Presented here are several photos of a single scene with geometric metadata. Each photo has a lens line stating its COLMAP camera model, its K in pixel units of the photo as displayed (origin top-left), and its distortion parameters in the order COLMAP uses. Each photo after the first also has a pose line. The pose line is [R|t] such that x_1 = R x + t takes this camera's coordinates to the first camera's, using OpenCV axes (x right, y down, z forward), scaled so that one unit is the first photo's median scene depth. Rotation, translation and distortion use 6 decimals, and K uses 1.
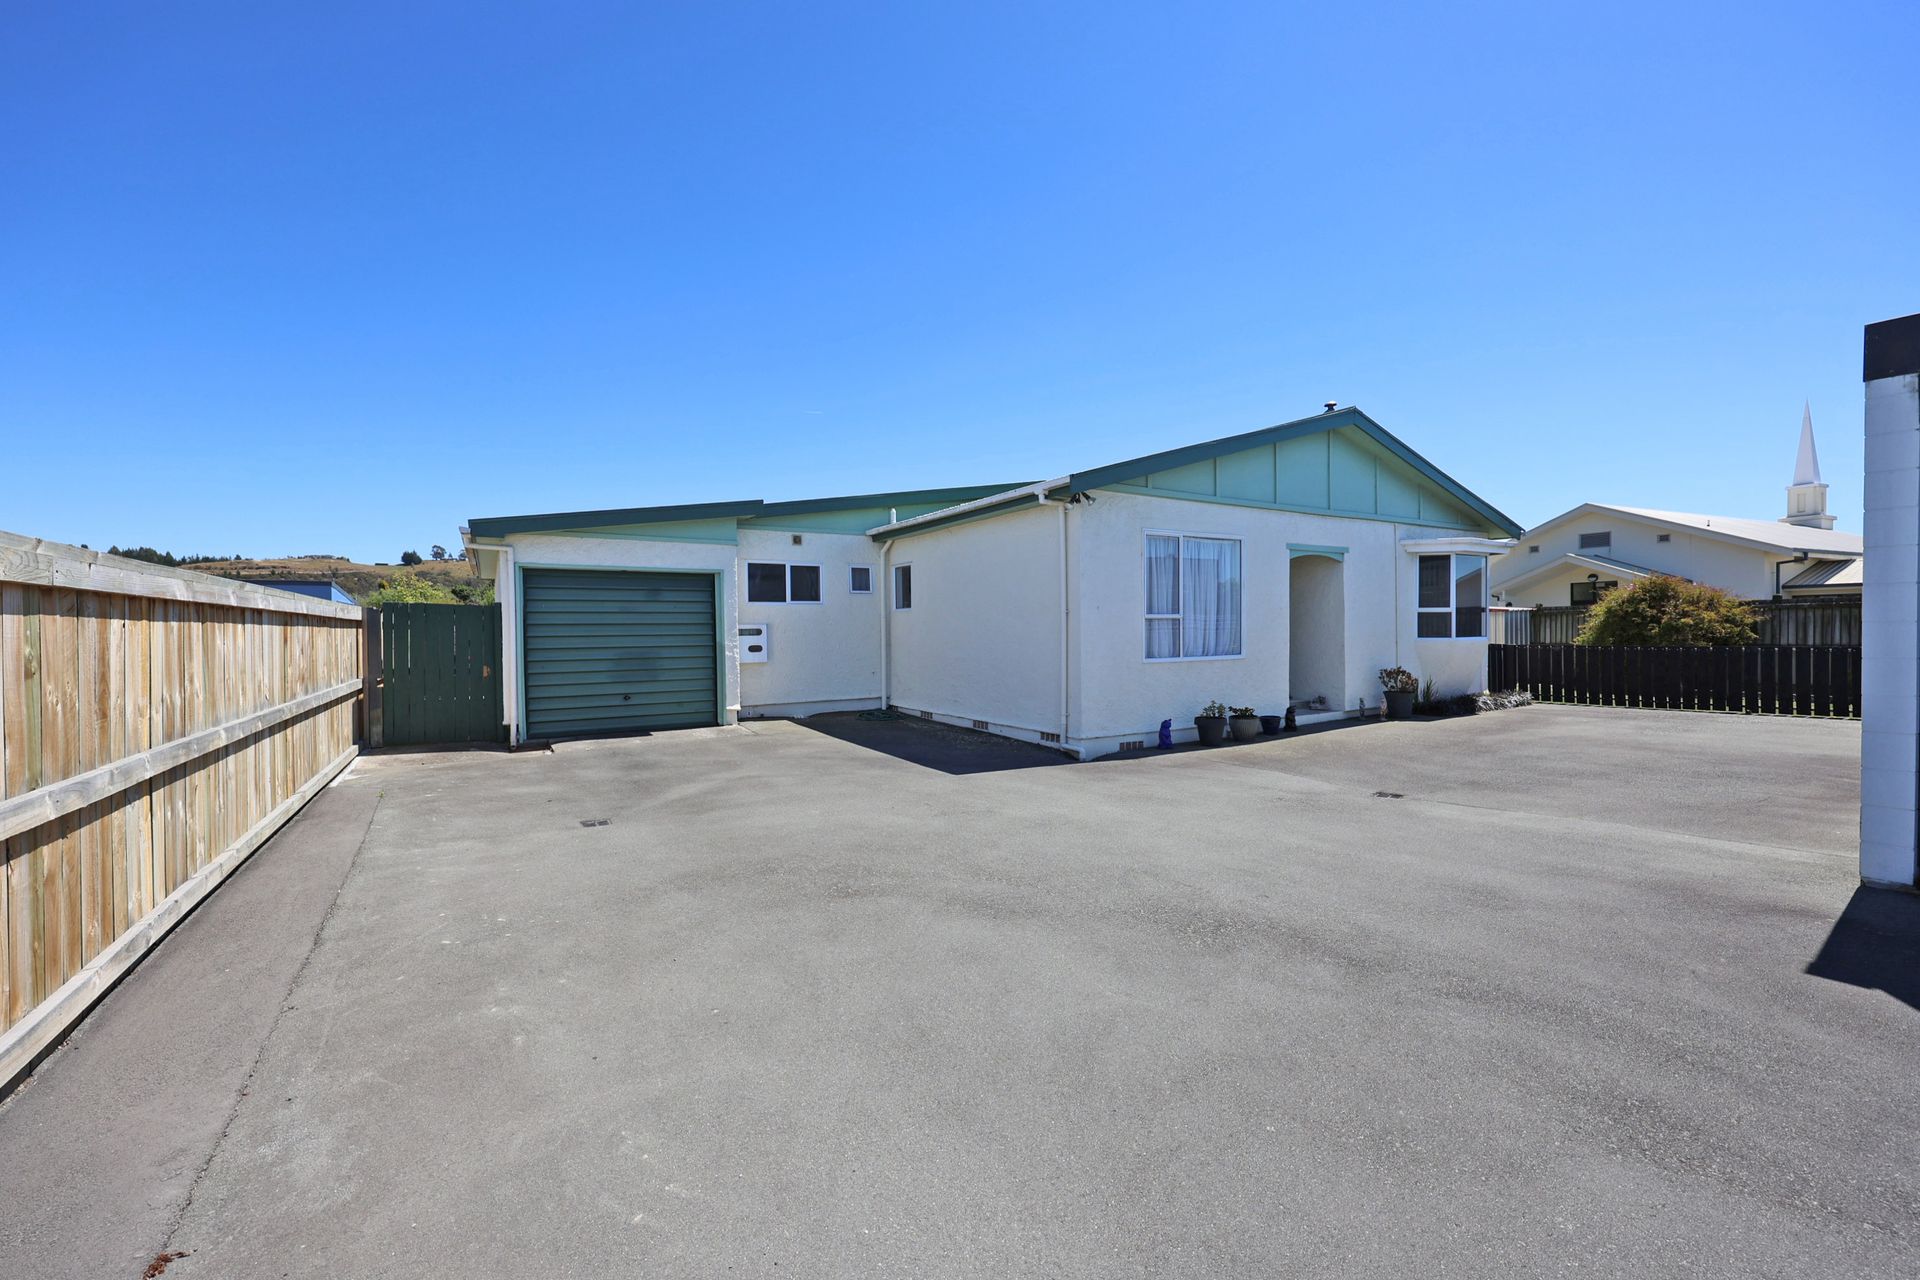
lens RADIAL K [[813.1, 0, 967.2], [0, 813.1, 632.2], [0, 0, 1]] dist [-0.001862, -0.000611]
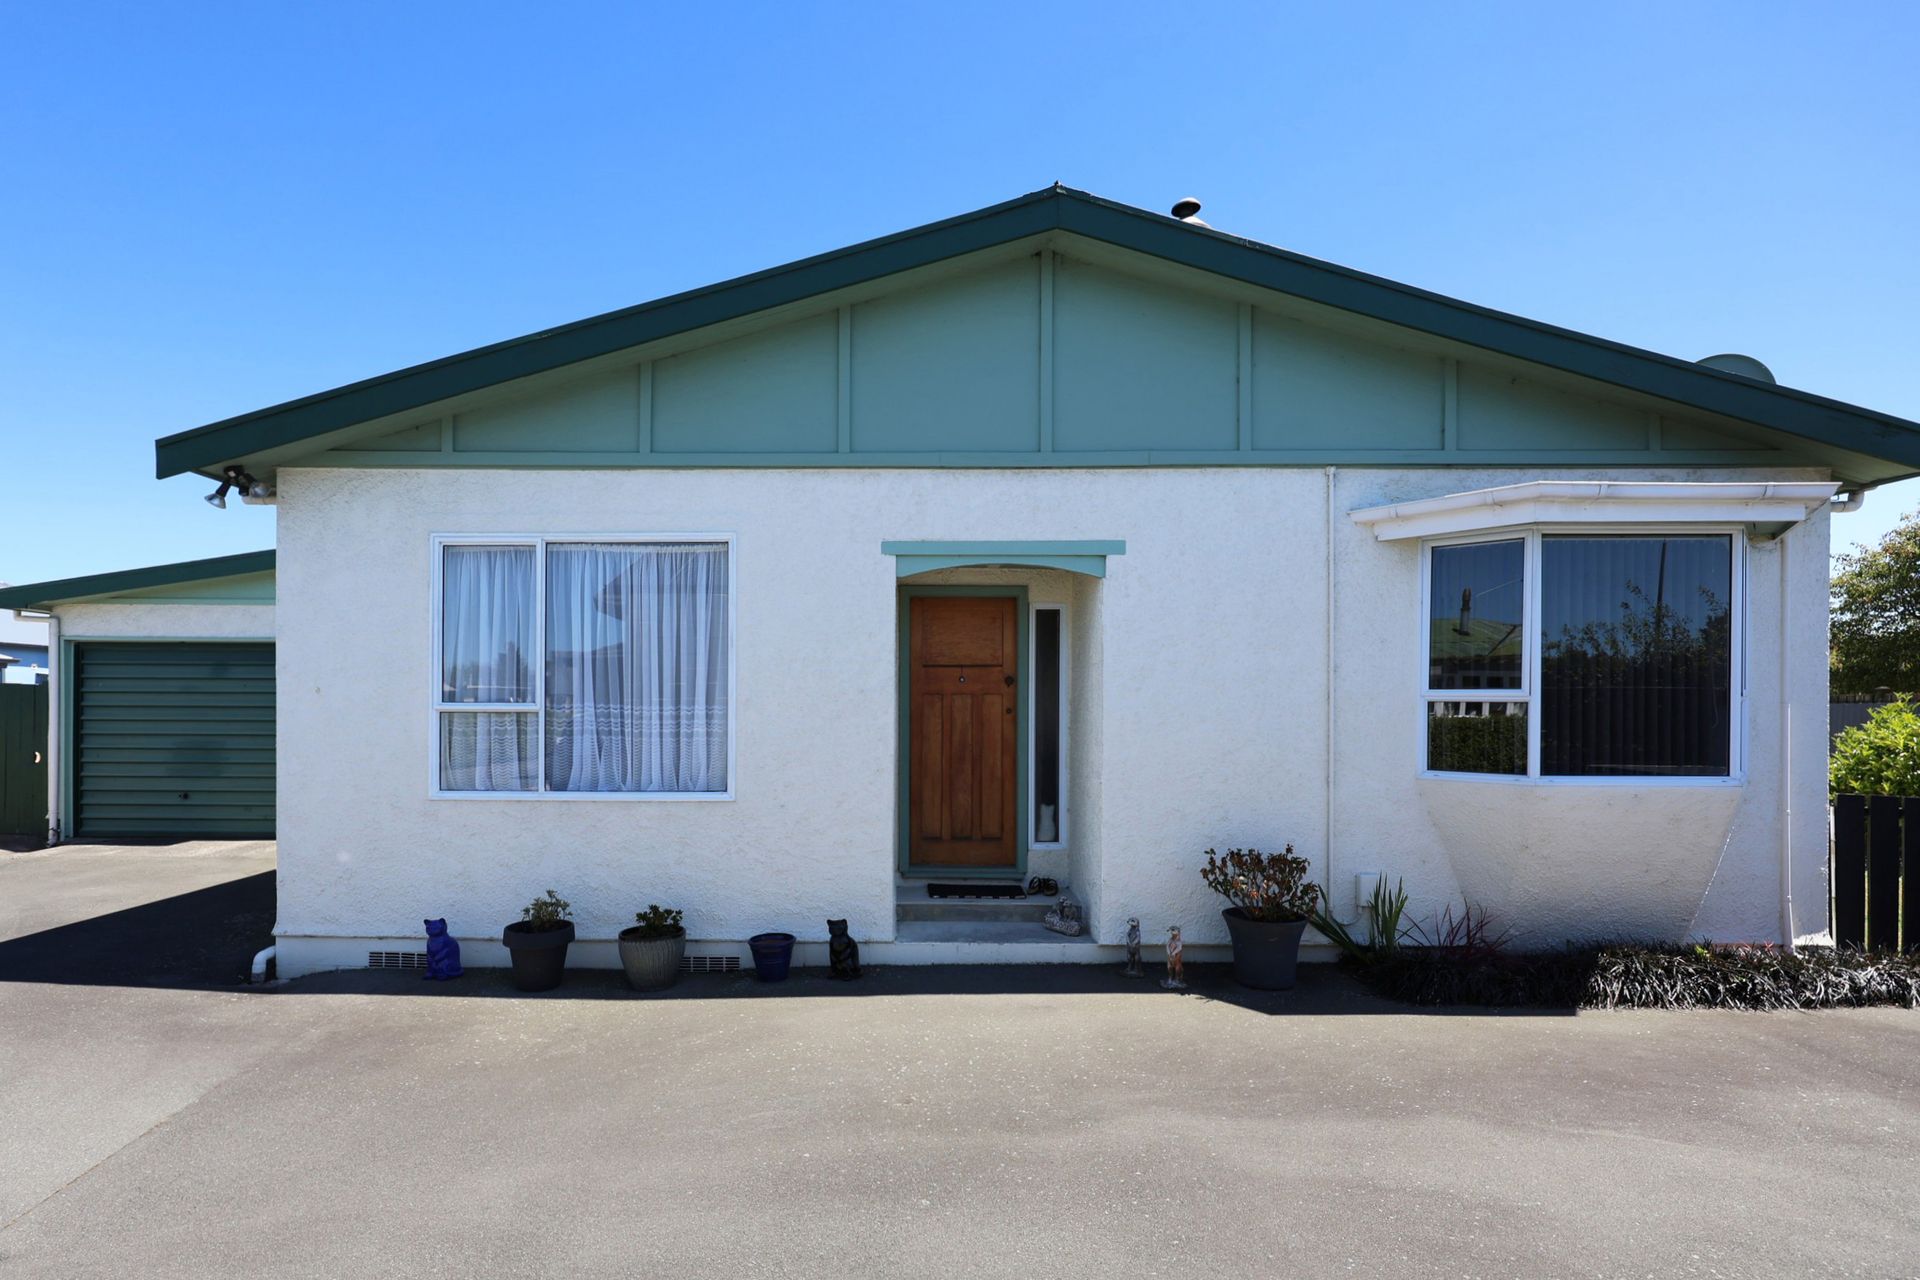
lens RADIAL K [[935.7, 0, 959.8], [0, 935.7, 696.5], [0, 0, 1]] dist [0.000240, -0.000122]
pose [[0.829863, 0.008545, -0.557902, 0.726323], [-0.014234, 0.999882, -0.005858, -0.024728], [0.557786, 0.012802, 0.829886, 0.622865]]
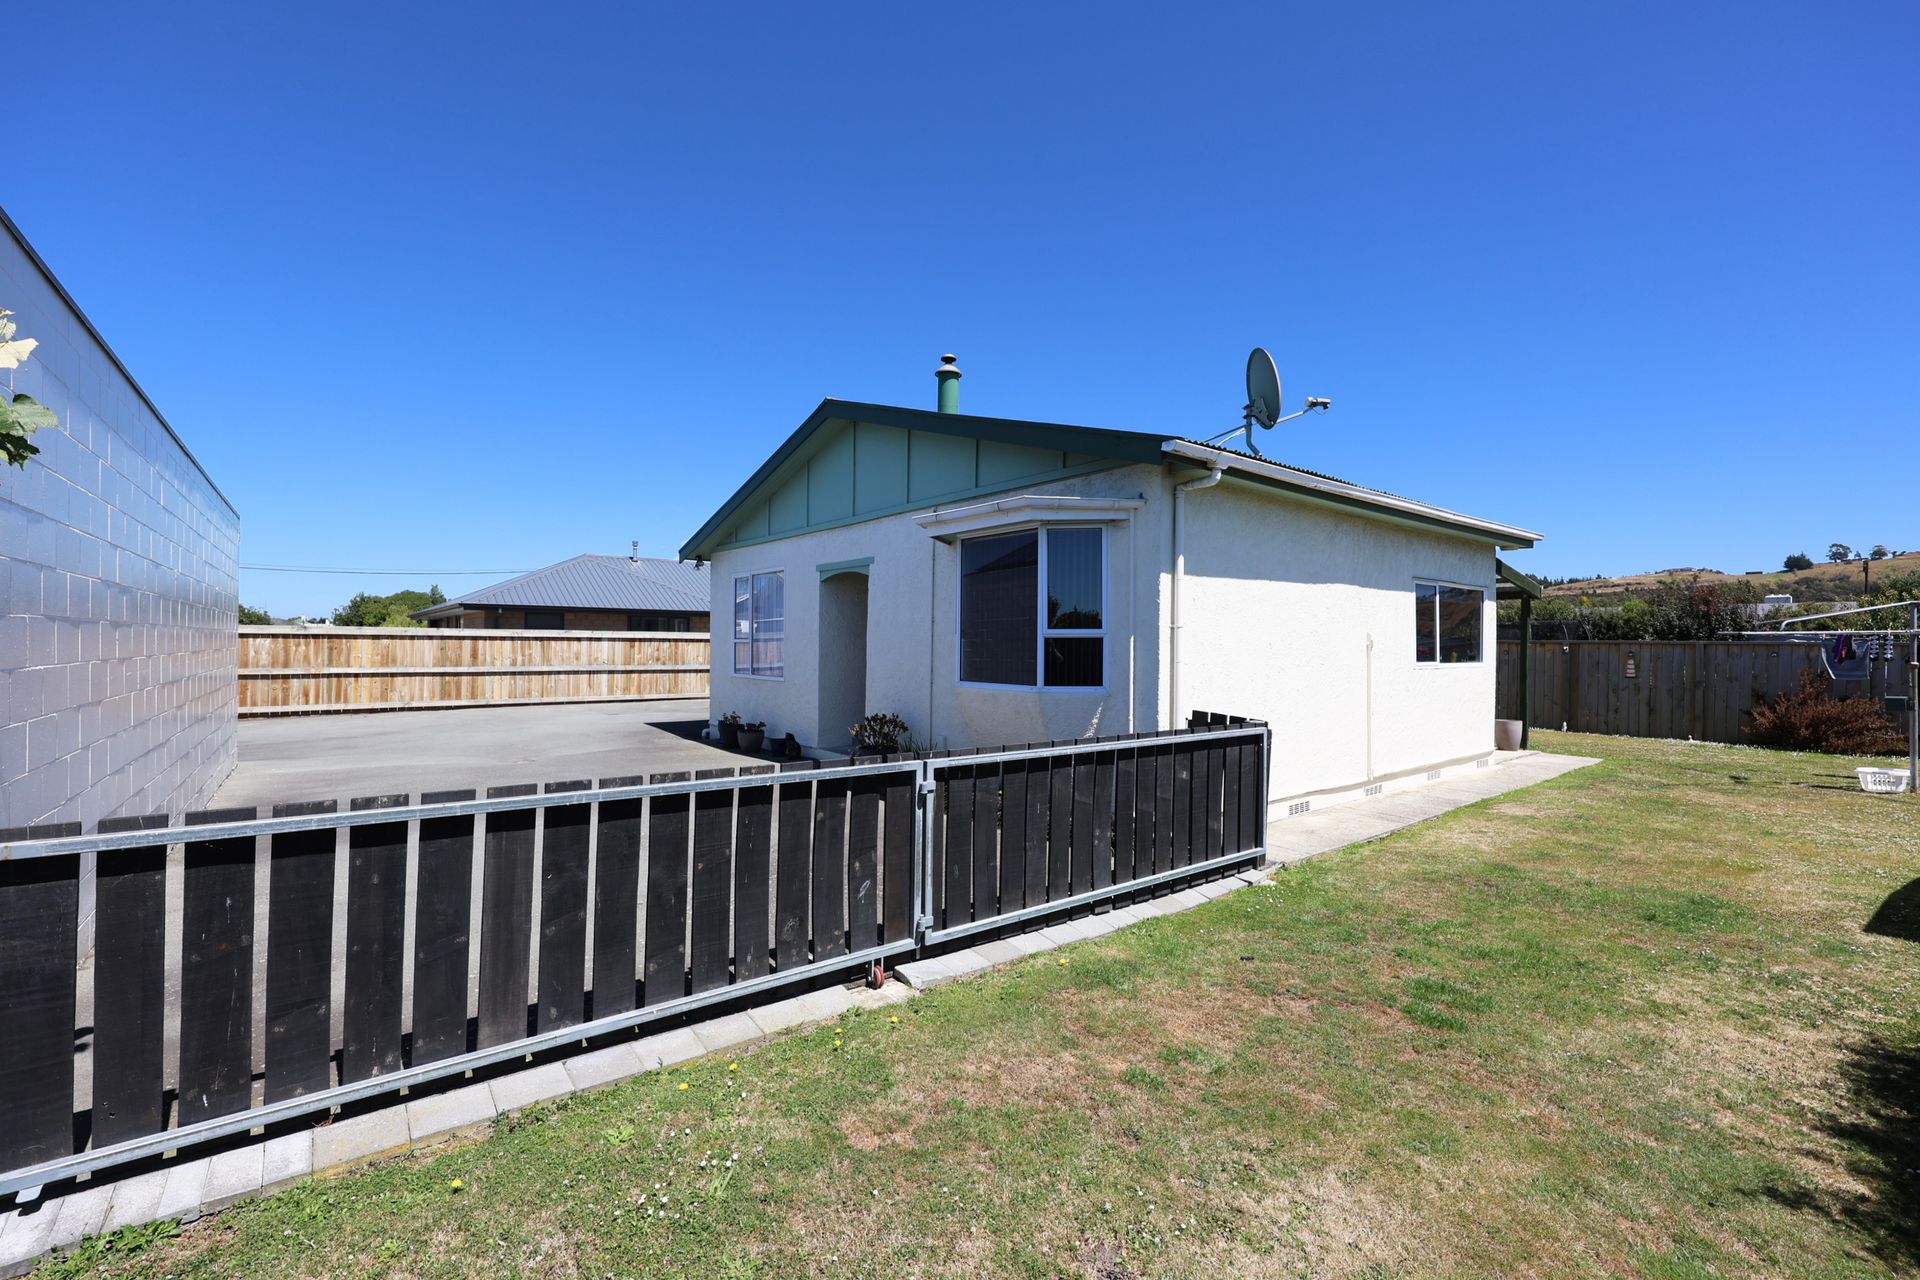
lens RADIAL K [[786.5, 0, 953.2], [0, 786.5, 631.4], [0, 0, 1]] dist [0.001929, -0.000026]
pose [[0.110427, -0.003423, -0.993878, 1.367269], [-0.015745, 0.999863, -0.005193, -0.030579], [0.993759, 0.016222, 0.110358, 1.089681]]
